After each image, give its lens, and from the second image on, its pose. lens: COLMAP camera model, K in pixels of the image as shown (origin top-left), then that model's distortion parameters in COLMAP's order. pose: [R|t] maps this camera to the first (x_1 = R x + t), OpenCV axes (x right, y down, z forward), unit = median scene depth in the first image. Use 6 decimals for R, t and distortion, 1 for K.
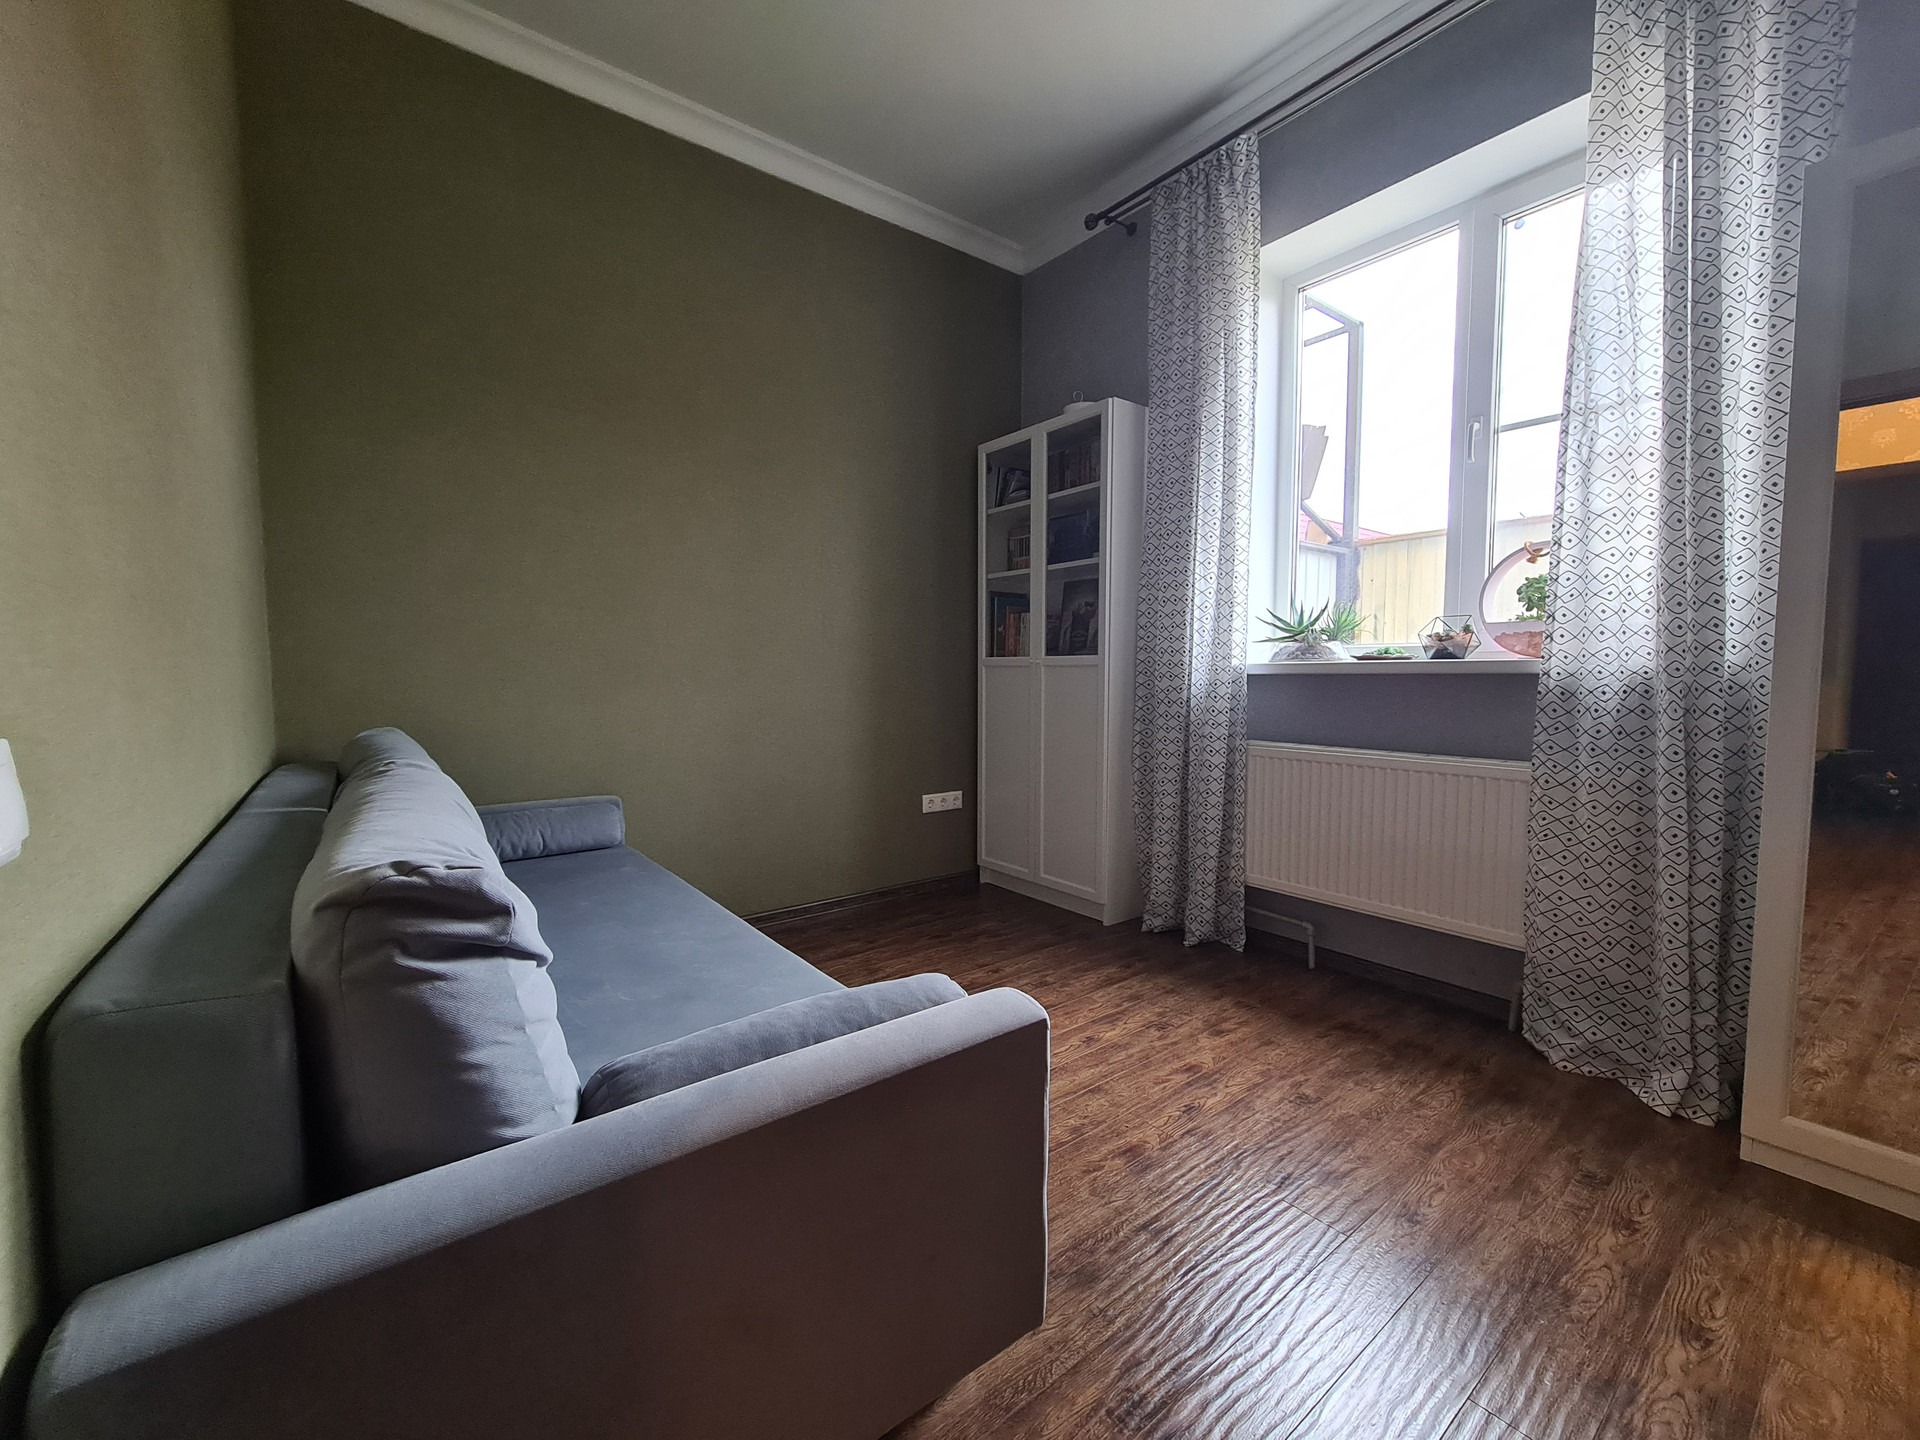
lens RADIAL K [[784.0, 0, 961.2], [0, 784.0, 721.3], [0, 0, 1]] dist [0.003260, -0.001404]
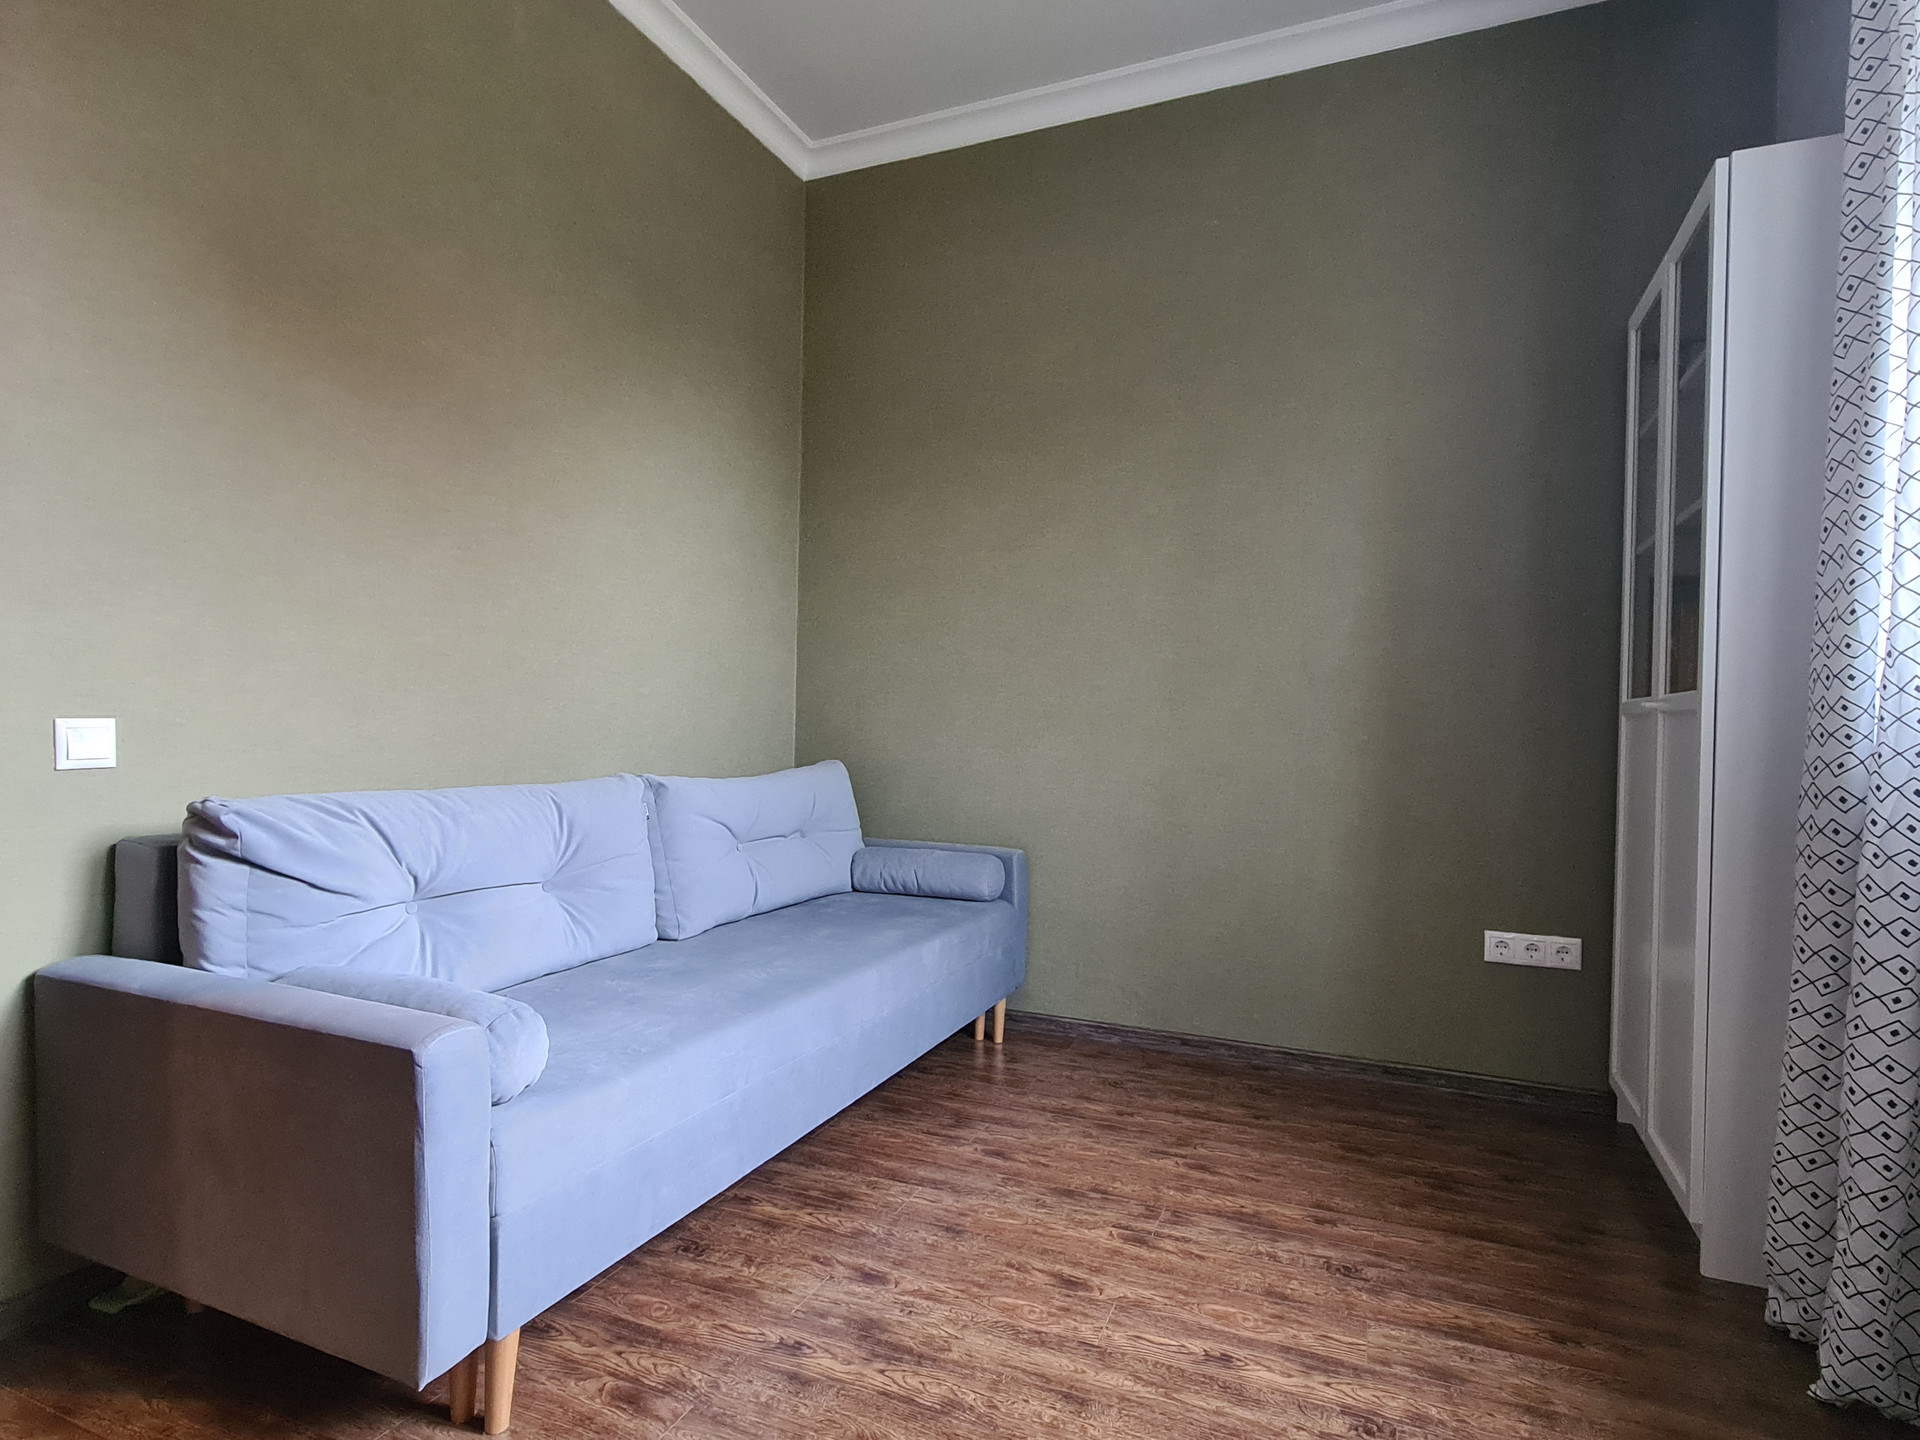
lens RADIAL K [[1007.6, 0, 956.1], [0, 1007.6, 722.8], [0, 0, 1]] dist [-0.001990, -0.000424]
pose [[0.483358, 0.010546, -0.875359, 0.664641], [-0.074378, 0.996807, -0.029061, -0.016899], [0.872257, 0.079154, 0.482599, 0.418876]]
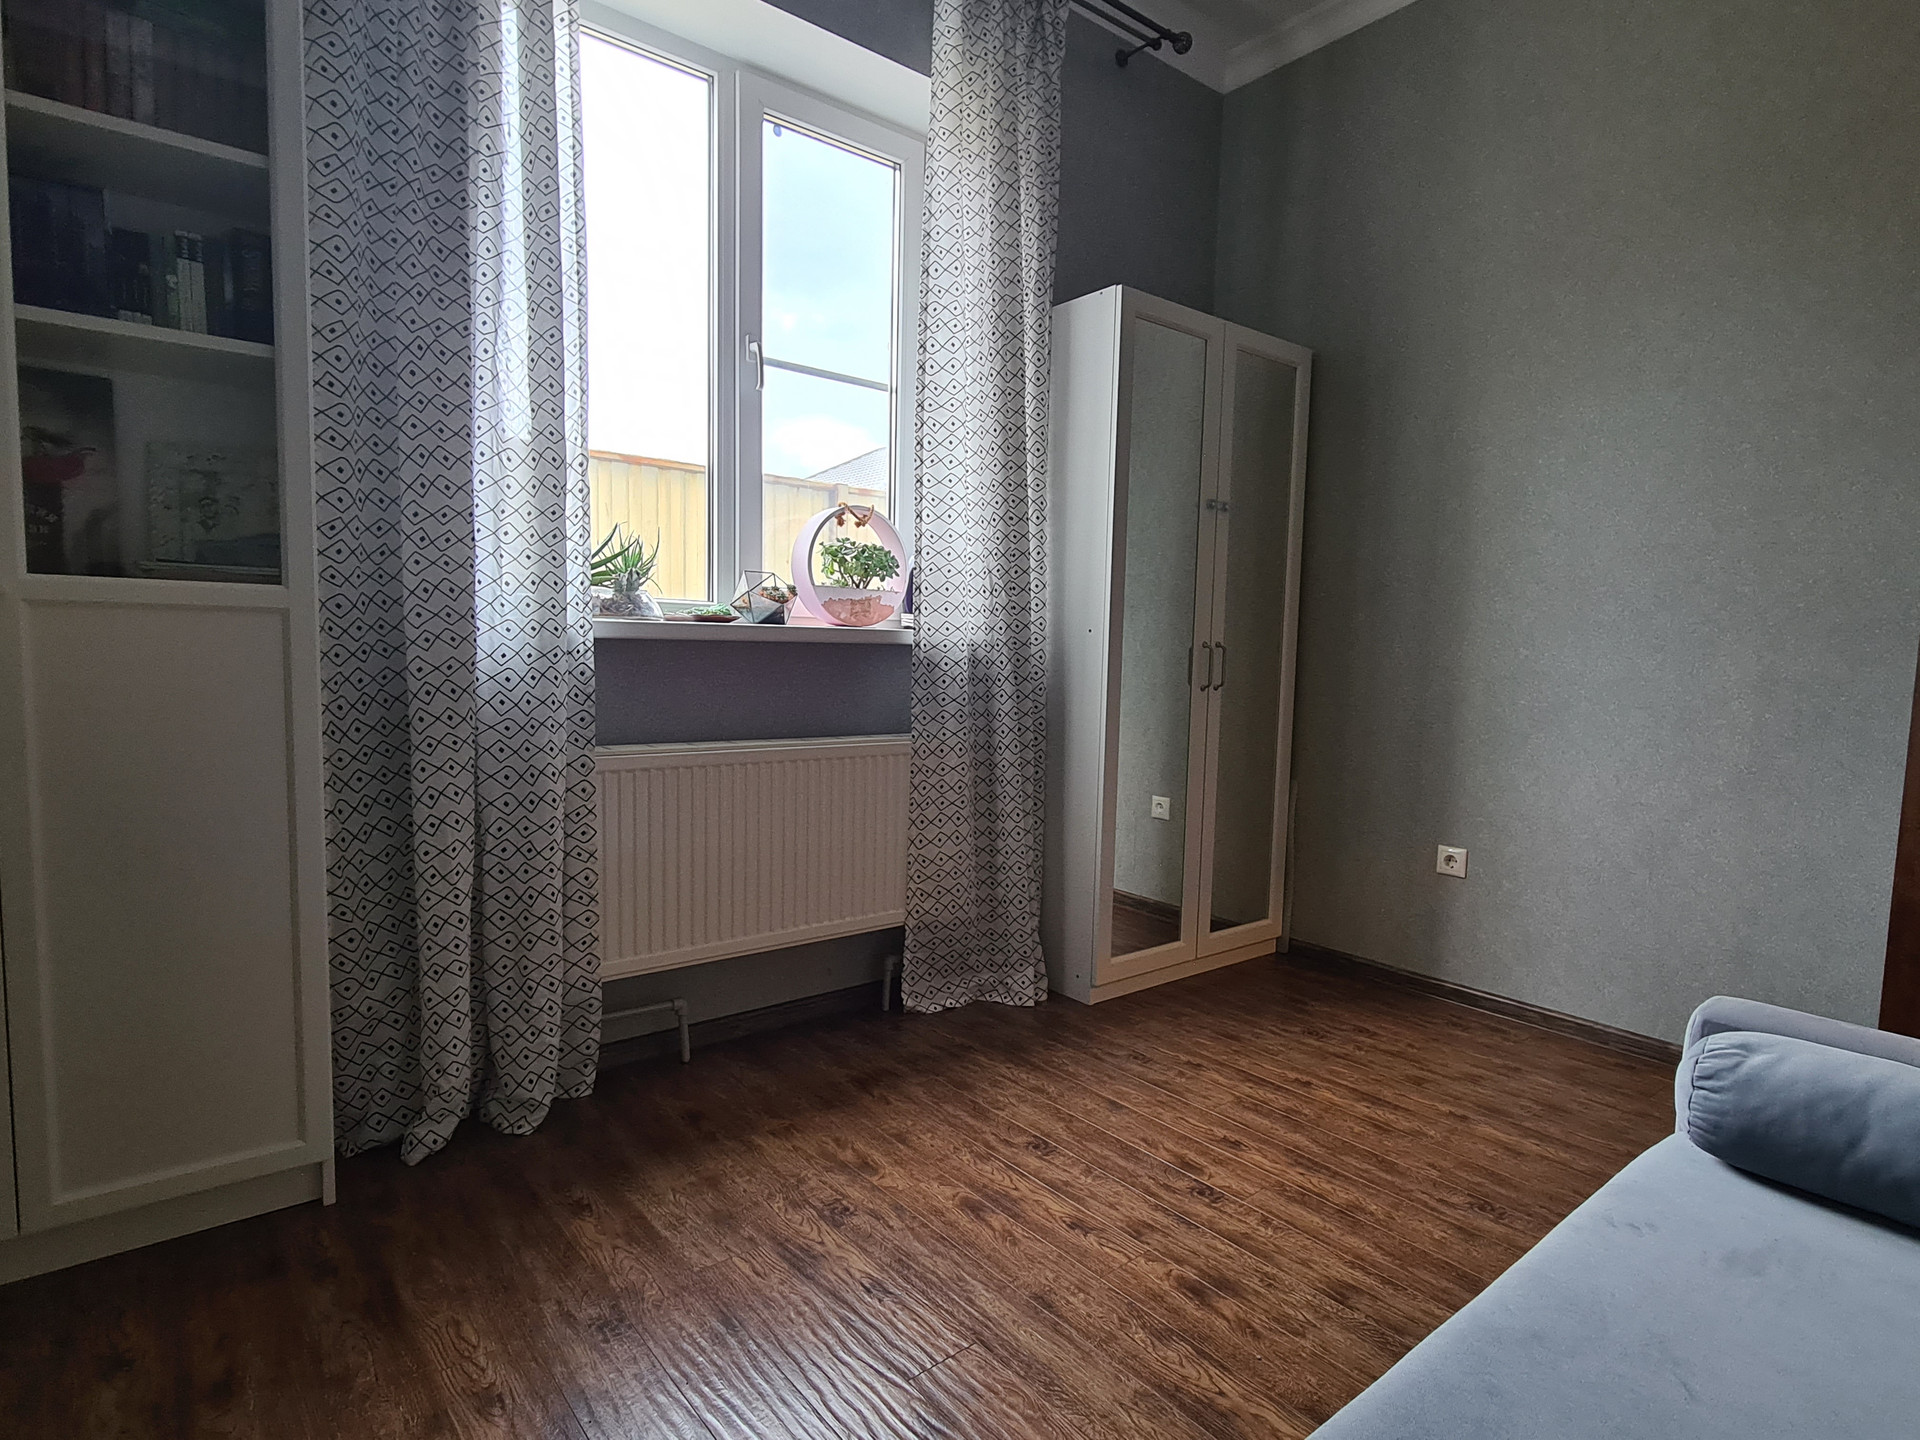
lens RADIAL K [[1007.6, 0, 961.4], [0, 1007.6, 726.2], [0, 0, 1]] dist [-0.001990, -0.000424]
pose [[-0.025500, -0.081314, 0.996362, -0.503050], [0.037118, 0.995922, 0.082228, -0.055501], [-0.998986, 0.039079, -0.022378, 0.885718]]
